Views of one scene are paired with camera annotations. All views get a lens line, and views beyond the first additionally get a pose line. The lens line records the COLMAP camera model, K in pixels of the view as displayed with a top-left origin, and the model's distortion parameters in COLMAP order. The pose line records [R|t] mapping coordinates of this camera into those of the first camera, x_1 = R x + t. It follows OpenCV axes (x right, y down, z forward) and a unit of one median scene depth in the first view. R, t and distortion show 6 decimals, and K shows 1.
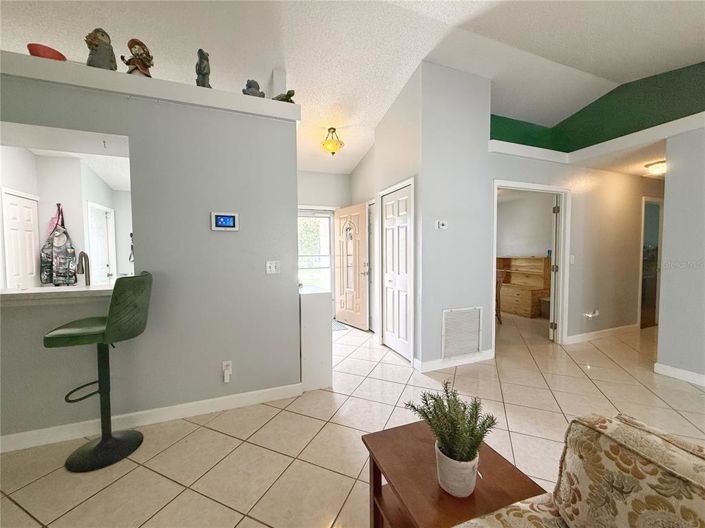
lens RADIAL K [[280.1, 0, 351.4], [0, 280.1, 263.8], [0, 0, 1]] dist [0.000451, 0.000071]
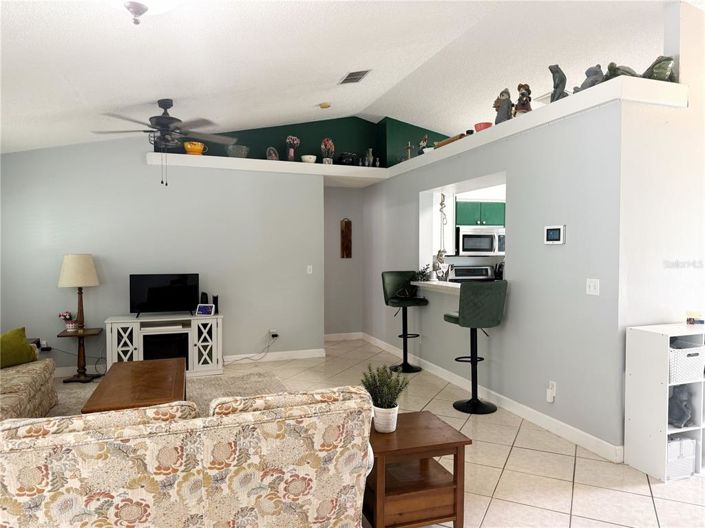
lens RADIAL K [[497.2, 0, 352.5], [0, 497.2, 264.0], [0, 0, 1]] dist [0.000636, 0.000306]
pose [[-0.033110, 0.032974, -0.998908, 1.226743], [-0.044004, 0.998438, 0.034417, -0.075043], [0.998483, 0.045096, -0.031607, 0.350667]]
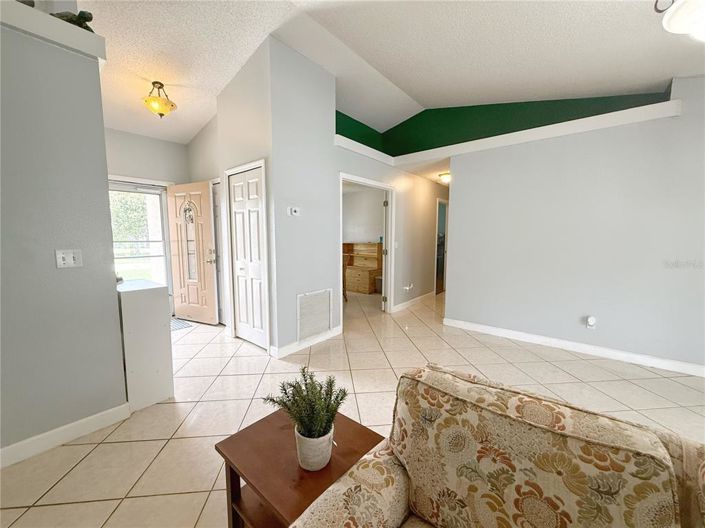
lens RADIAL K [[280.1, 0, 351.4], [0, 280.1, 263.8], [0, 0, 1]] dist [0.000451, 0.000071]
pose [[0.871463, -0.039629, 0.488858, 0.000969], [0.013528, 0.998293, 0.056811, -0.005407], [-0.490275, -0.042895, 0.870512, 0.012235]]
